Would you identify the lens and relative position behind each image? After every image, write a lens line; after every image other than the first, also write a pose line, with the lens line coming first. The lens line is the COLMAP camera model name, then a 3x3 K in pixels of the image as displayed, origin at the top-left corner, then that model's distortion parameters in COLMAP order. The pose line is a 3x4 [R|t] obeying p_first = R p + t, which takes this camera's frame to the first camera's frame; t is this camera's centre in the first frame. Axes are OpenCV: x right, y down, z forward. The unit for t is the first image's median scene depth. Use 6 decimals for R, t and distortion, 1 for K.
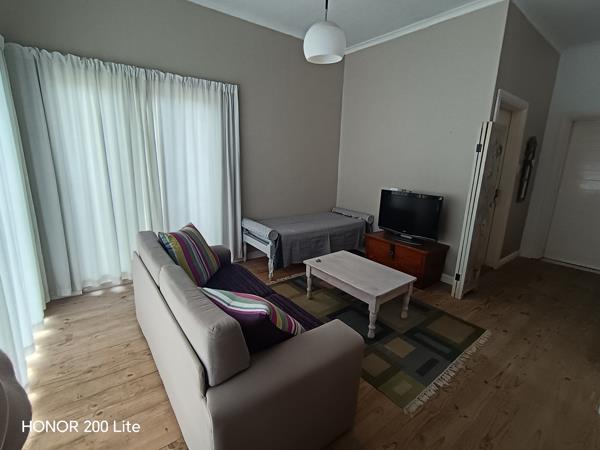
lens RADIAL K [[283.0, 0, 300.0], [0, 283.0, 225.0], [0, 0, 1]] dist [-0.001563, -0.000920]
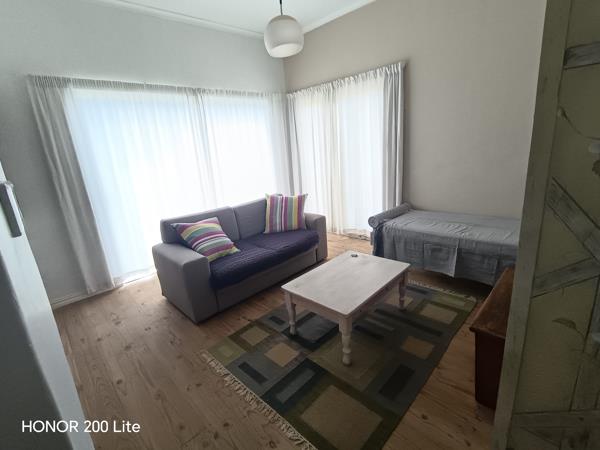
lens RADIAL K [[283.0, 0, 300.0], [0, 283.0, 225.0], [0, 0, 1]] dist [-0.001563, -0.000920]
pose [[0.124134, 0.222832, -0.966921, 1.065072], [-0.156166, 0.966701, 0.202733, -0.145265], [0.979899, 0.125834, 0.154799, 0.810788]]
